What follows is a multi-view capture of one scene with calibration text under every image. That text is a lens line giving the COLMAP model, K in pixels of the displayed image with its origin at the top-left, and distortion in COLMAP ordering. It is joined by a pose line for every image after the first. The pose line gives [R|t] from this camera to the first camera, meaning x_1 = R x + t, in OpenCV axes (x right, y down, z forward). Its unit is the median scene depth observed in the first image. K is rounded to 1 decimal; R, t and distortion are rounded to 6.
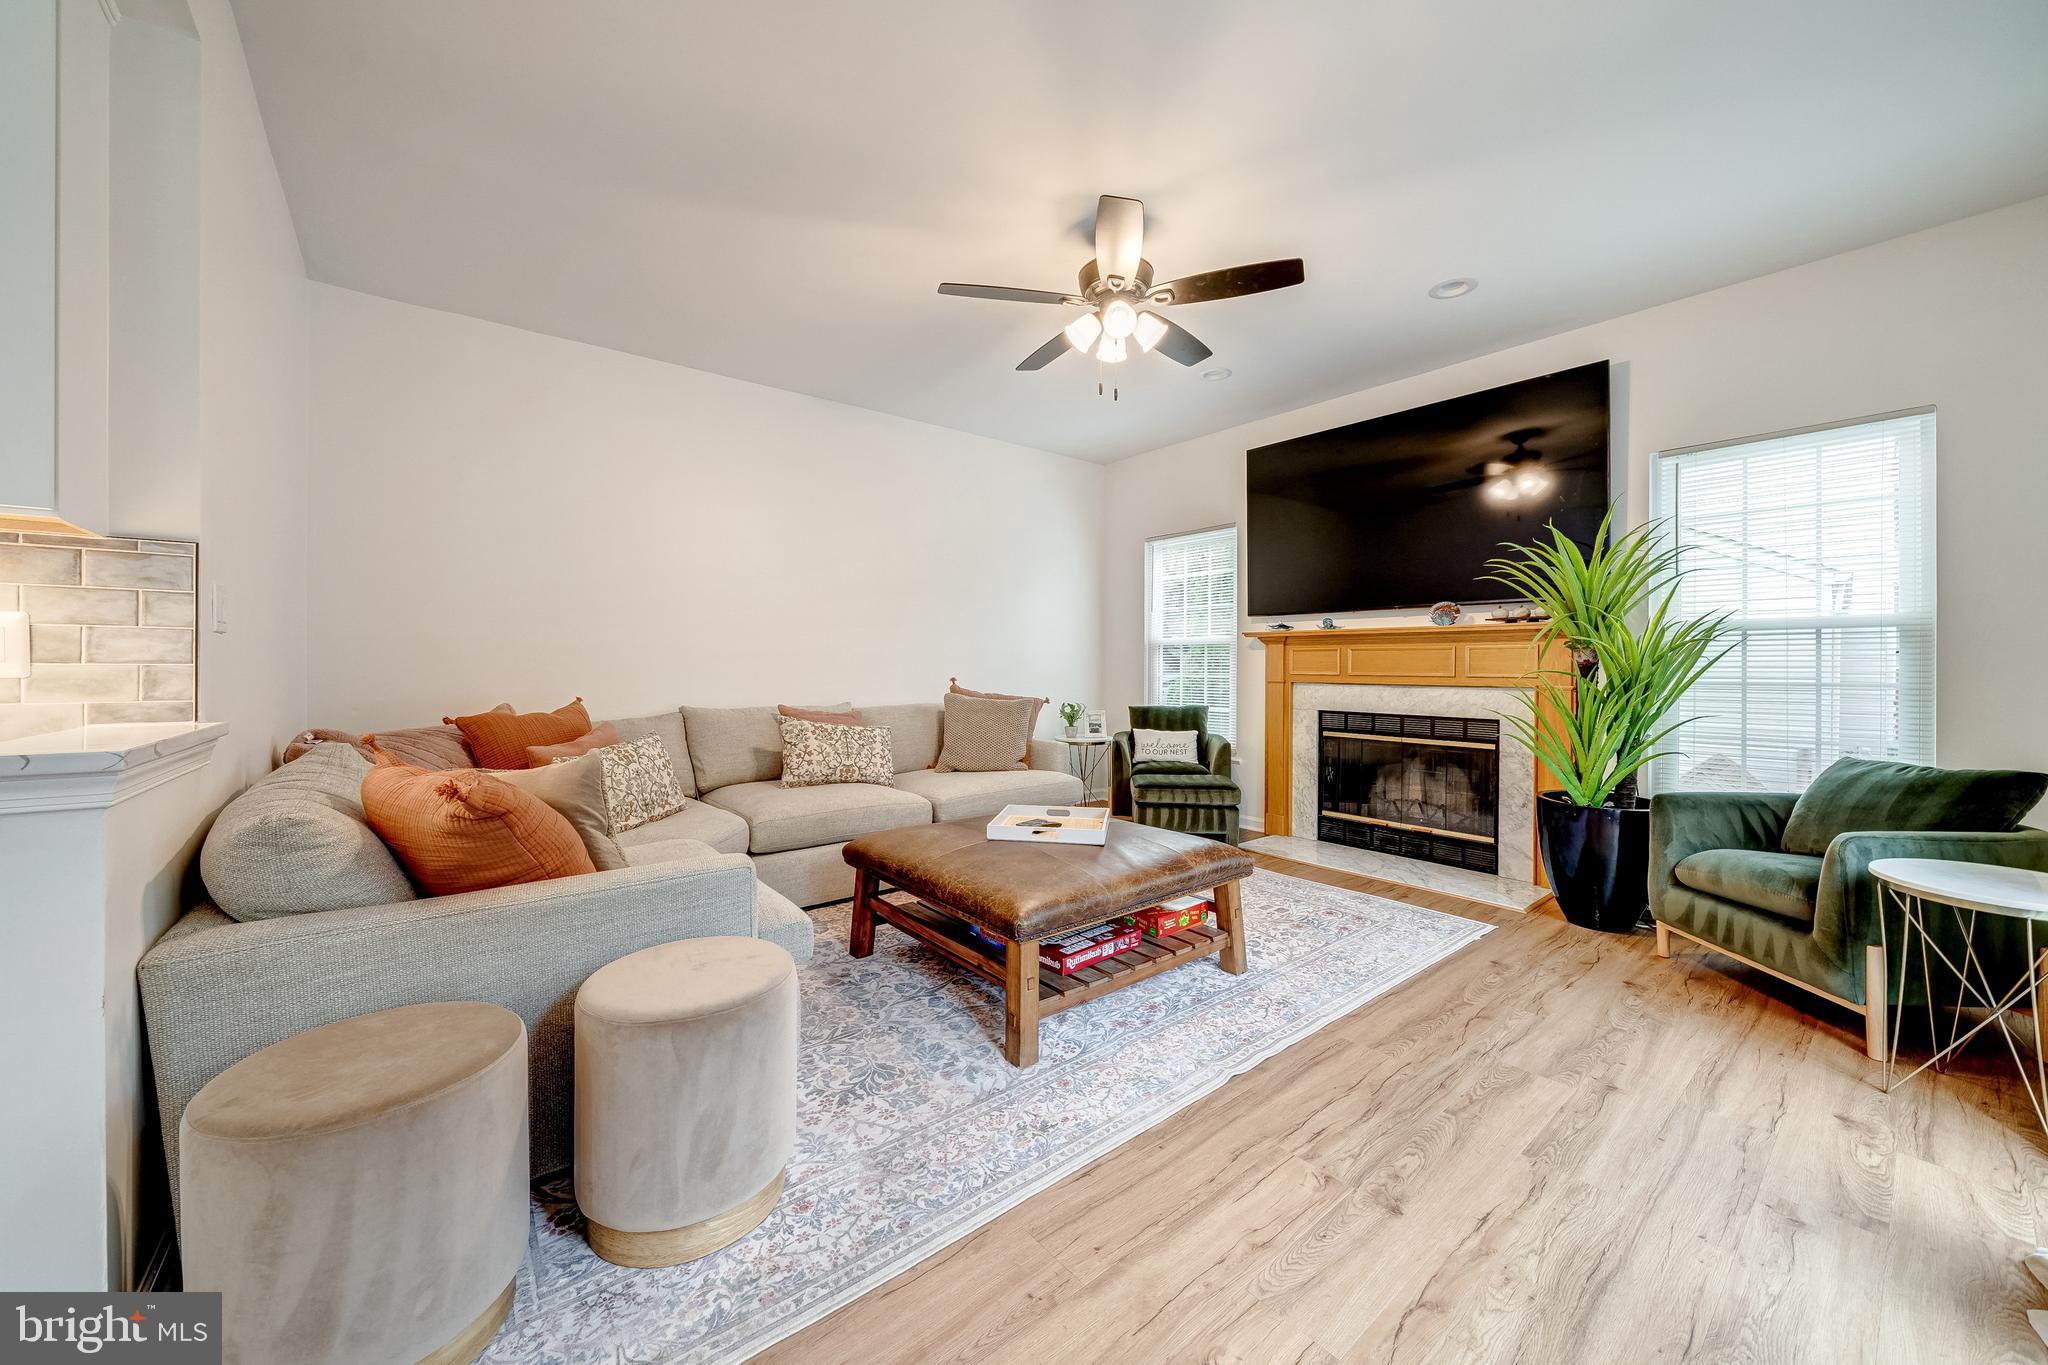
lens RADIAL K [[745.9, 0, 1016.9], [0, 745.9, 669.8], [0, 0, 1]] dist [0.003253, 0.000118]
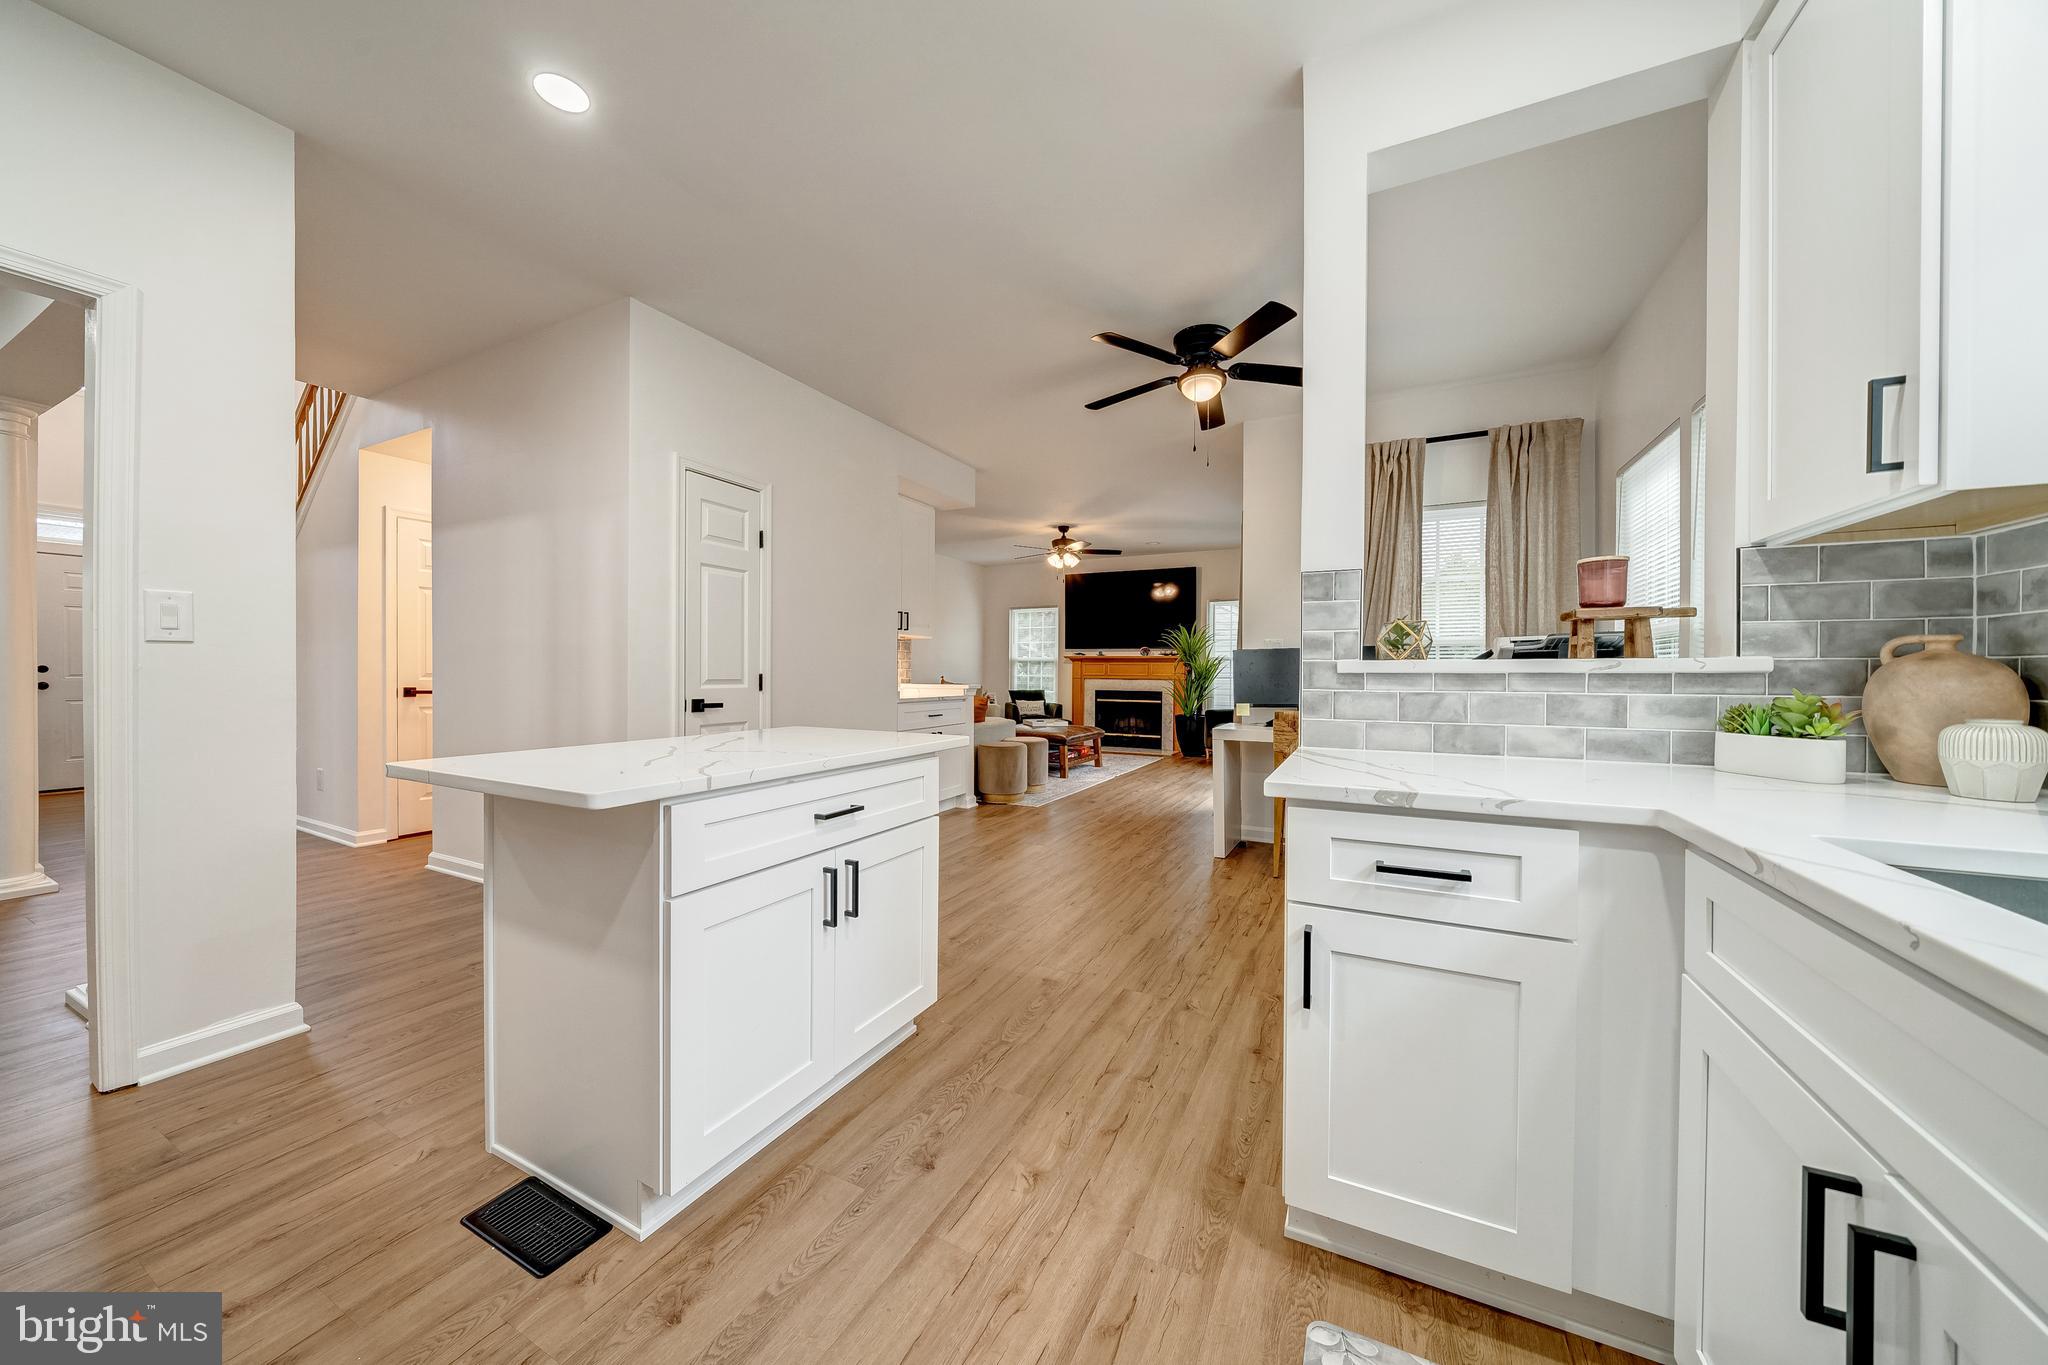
lens RADIAL K [[716.3, 0, 1006.7], [0, 716.3, 676.4], [0, 0, 1]] dist [-0.004620, 0.000062]
pose [[0.918907, 0.005212, 0.394439, -0.884760], [-0.005404, 0.999985, -0.000623, 0.017146], [-0.394436, -0.001559, 0.918922, -1.146581]]
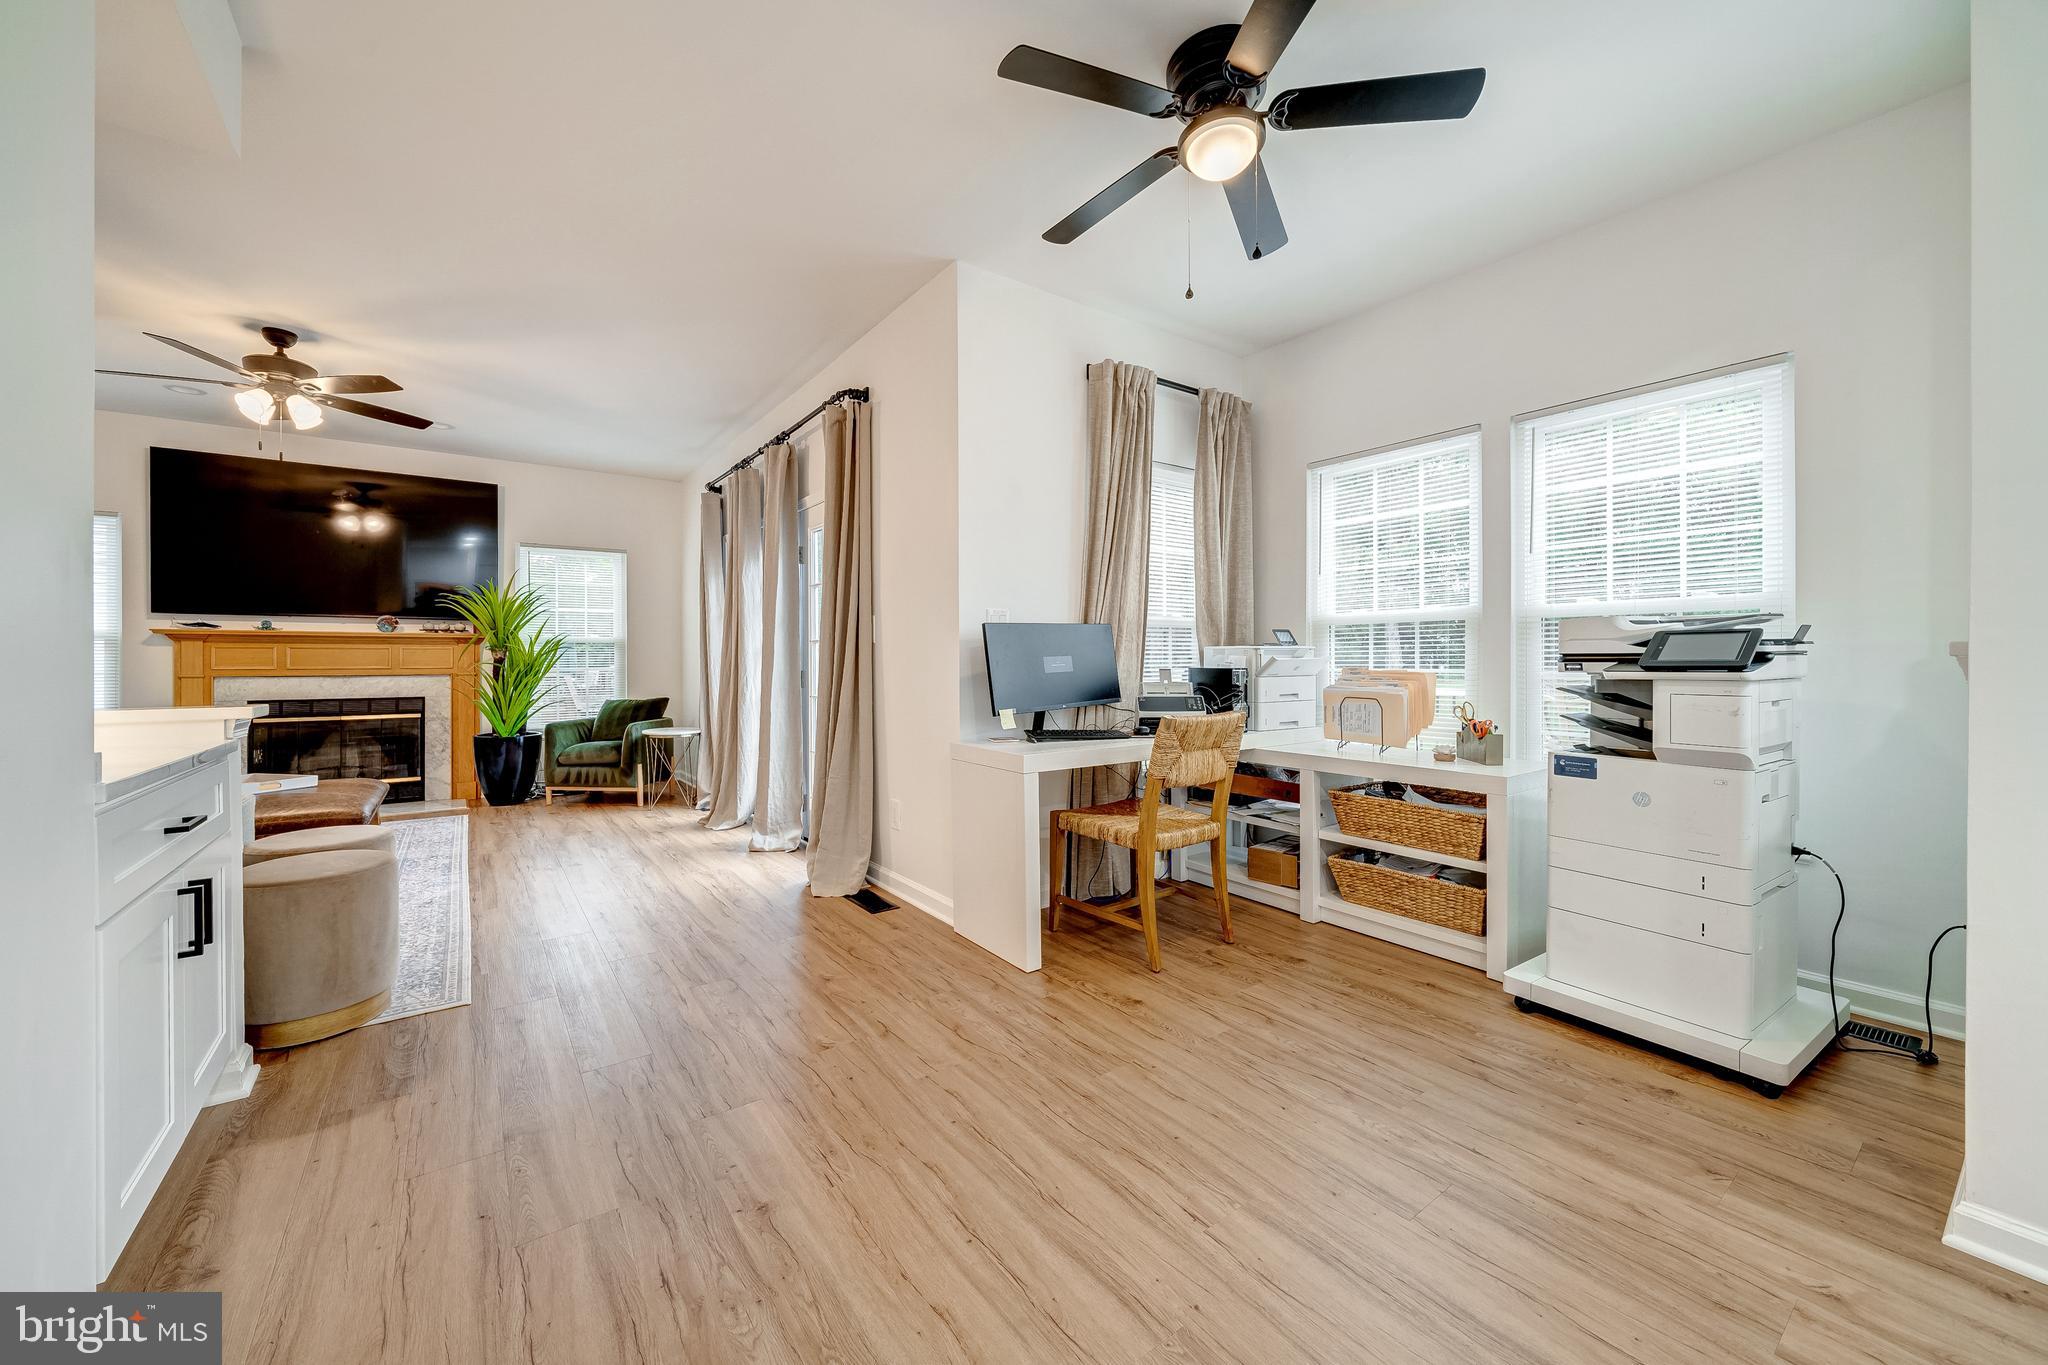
lens RADIAL K [[779.1, 0, 1021.0], [0, 779.1, 666.1], [0, 0, 1]] dist [-0.002105, -0.000485]
pose [[0.045674, -0.002568, 0.998953, -0.862087], [0.008950, 0.999958, 0.002161, 0.011932], [-0.998916, 0.008842, 0.045695, -0.272334]]
